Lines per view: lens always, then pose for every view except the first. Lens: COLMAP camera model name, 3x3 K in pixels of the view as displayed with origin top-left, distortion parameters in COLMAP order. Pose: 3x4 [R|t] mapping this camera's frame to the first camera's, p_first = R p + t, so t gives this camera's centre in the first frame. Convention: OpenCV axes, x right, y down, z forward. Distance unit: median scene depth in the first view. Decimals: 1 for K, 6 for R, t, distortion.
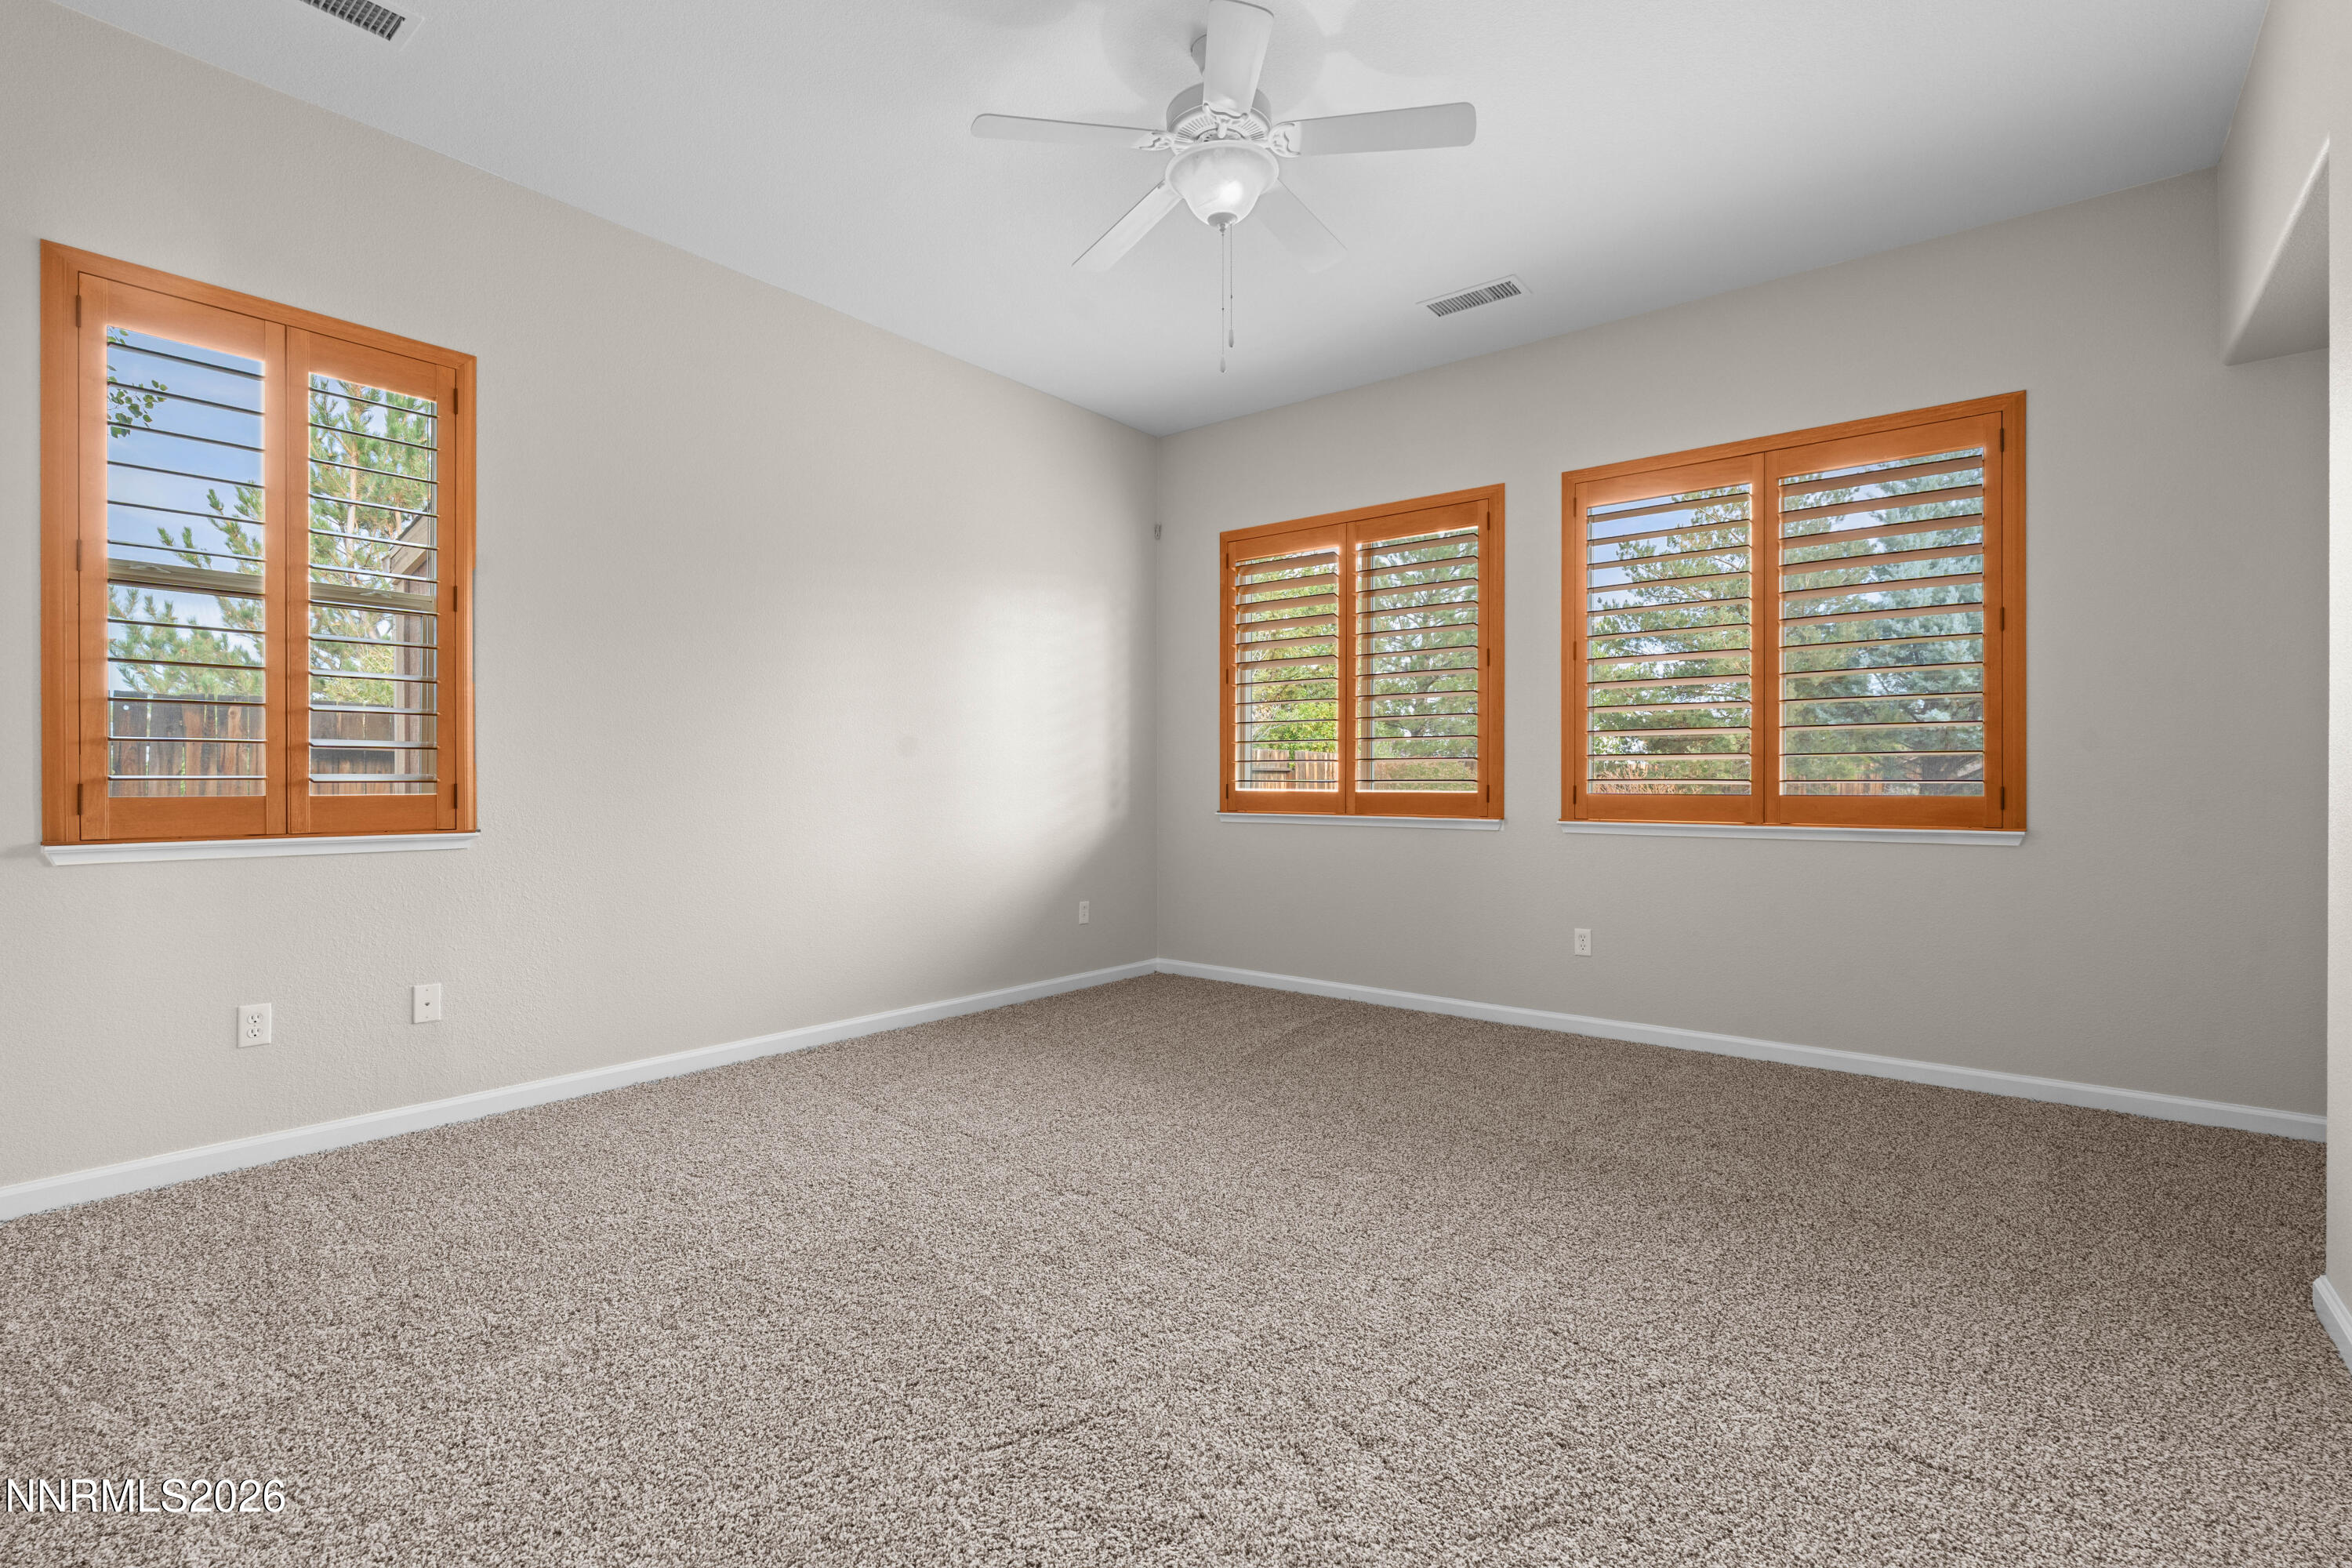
lens RADIAL K [[1069.4, 0, 1176.8], [0, 1069.4, 785.1], [0, 0, 1]] dist [-0.002772, 0.000045]
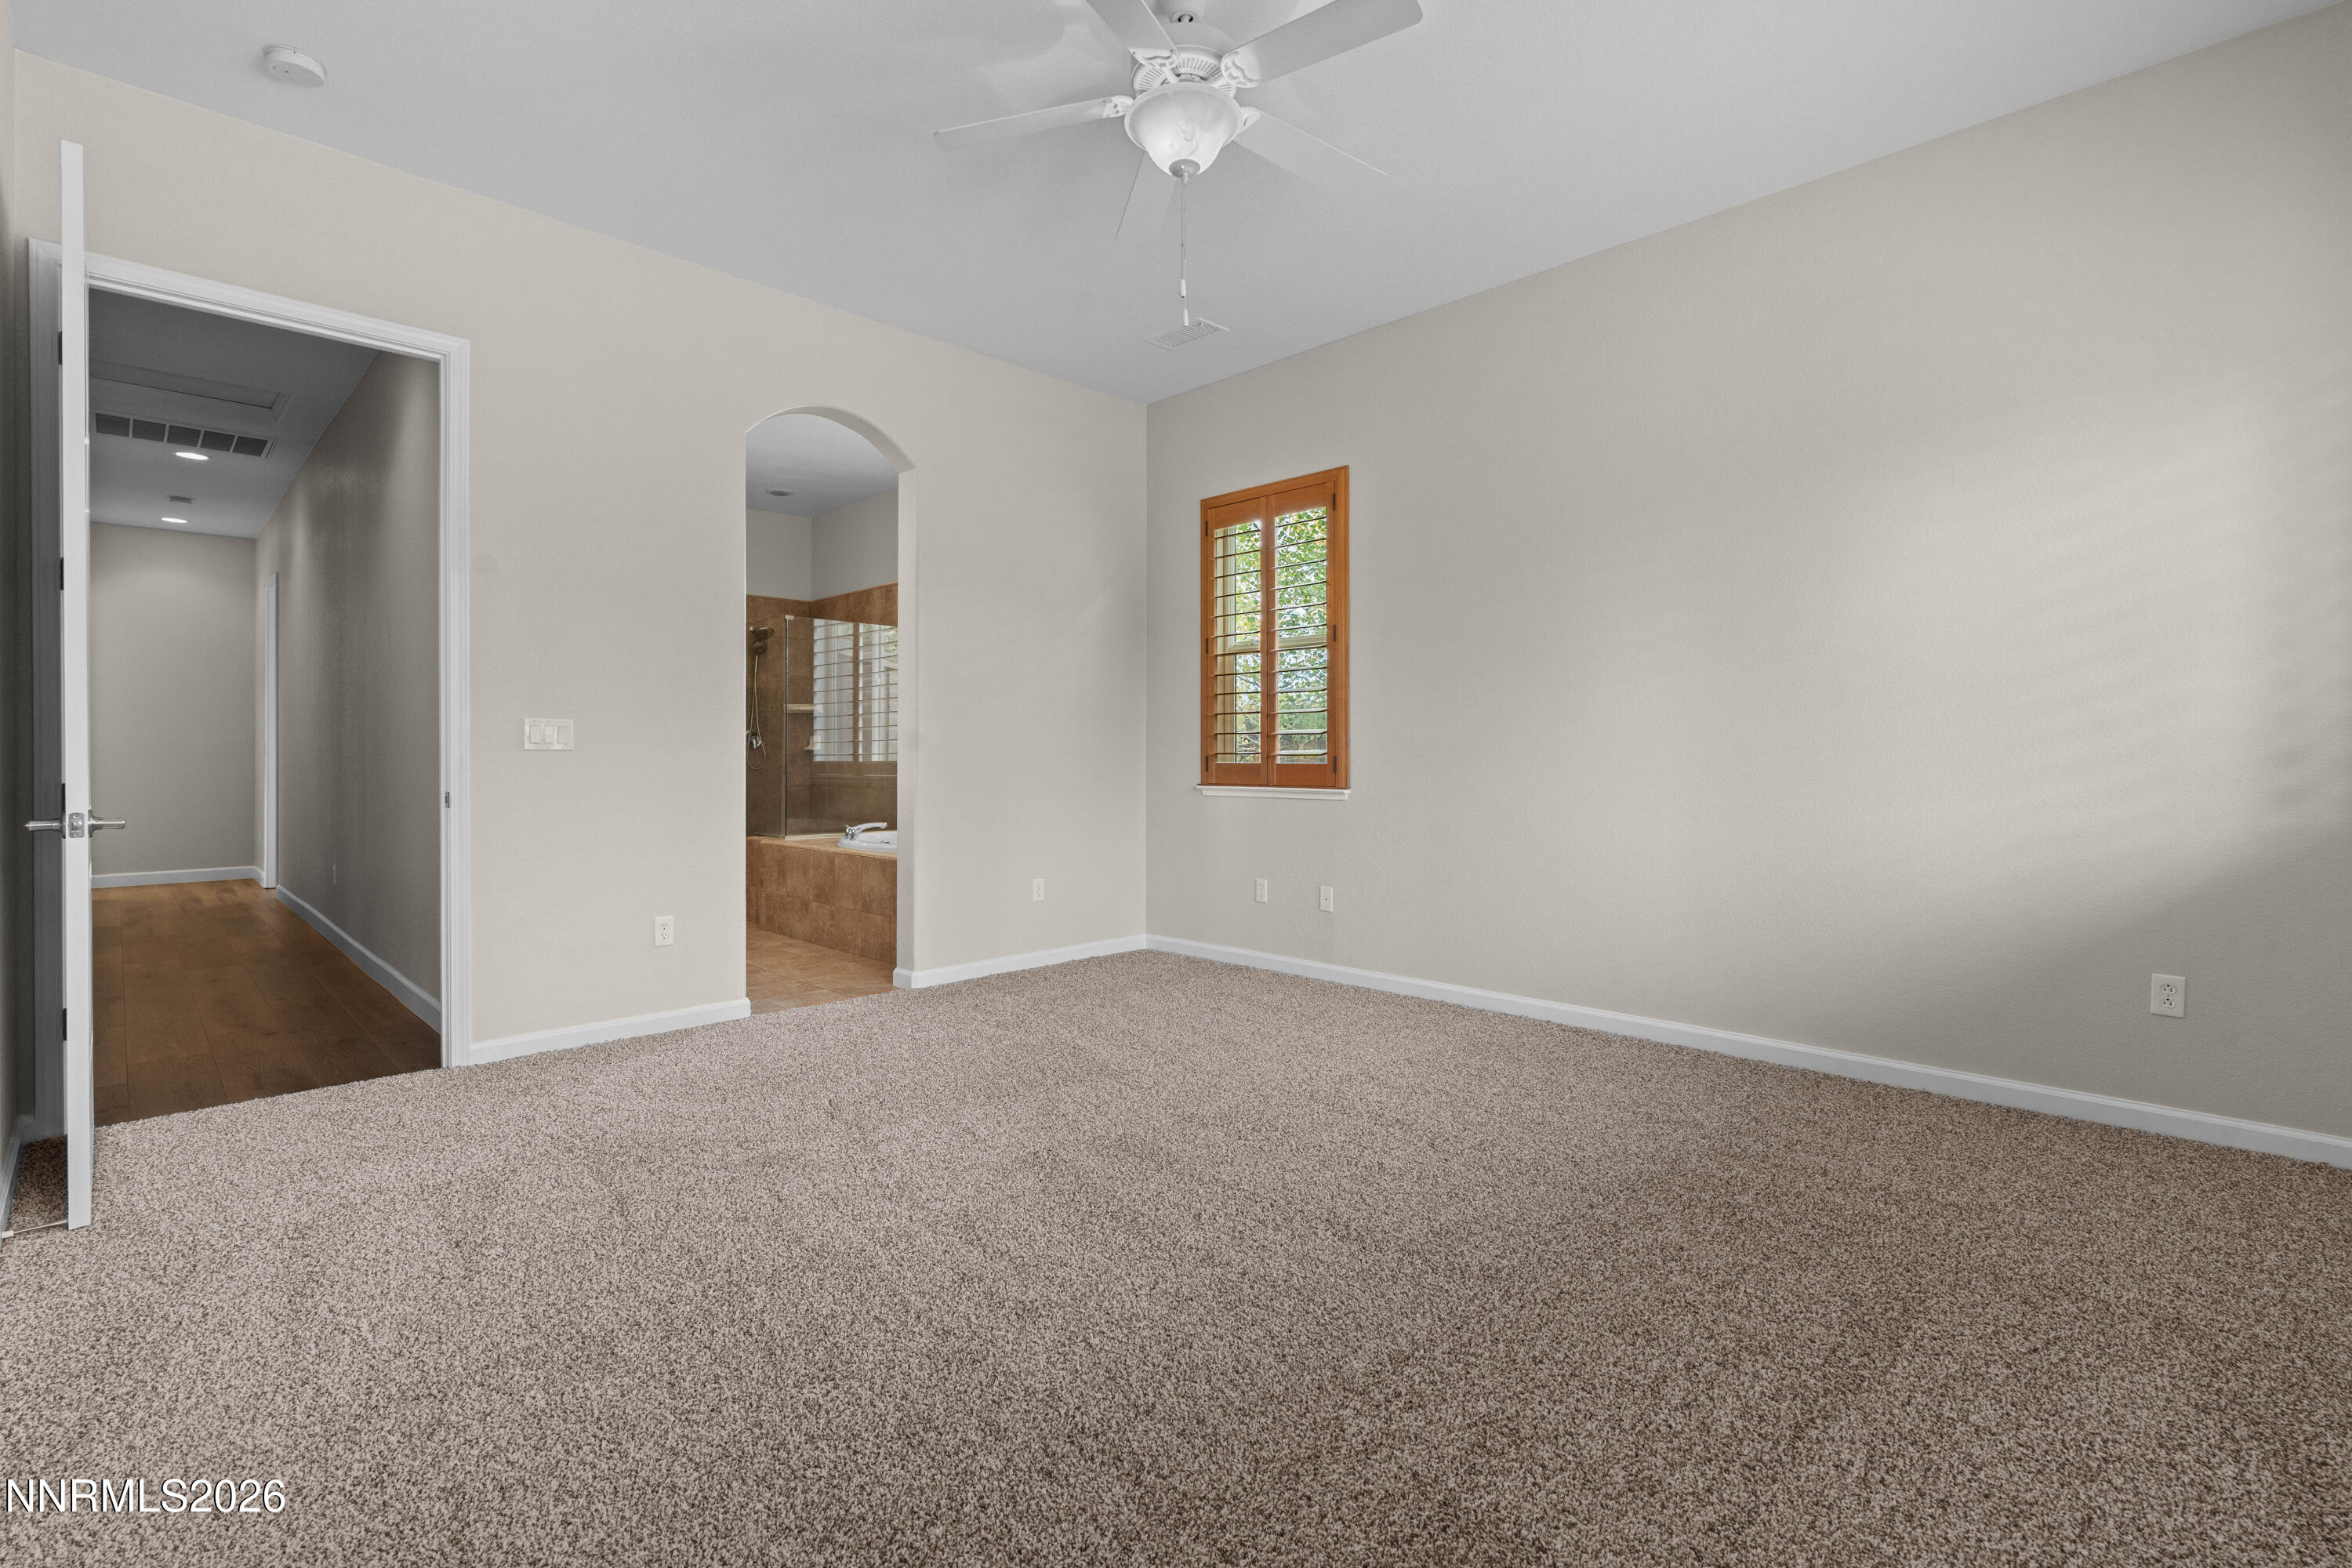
lens RADIAL K [[1069.4, 0, 1179.4], [0, 1069.4, 770.0], [0, 0, 1]] dist [-0.002772, 0.000045]
pose [[-0.118137, 0.005686, -0.992981, 0.893461], [-0.006457, 0.999958, 0.006494, 0.010165], [0.992976, 0.007179, -0.118095, 1.017732]]
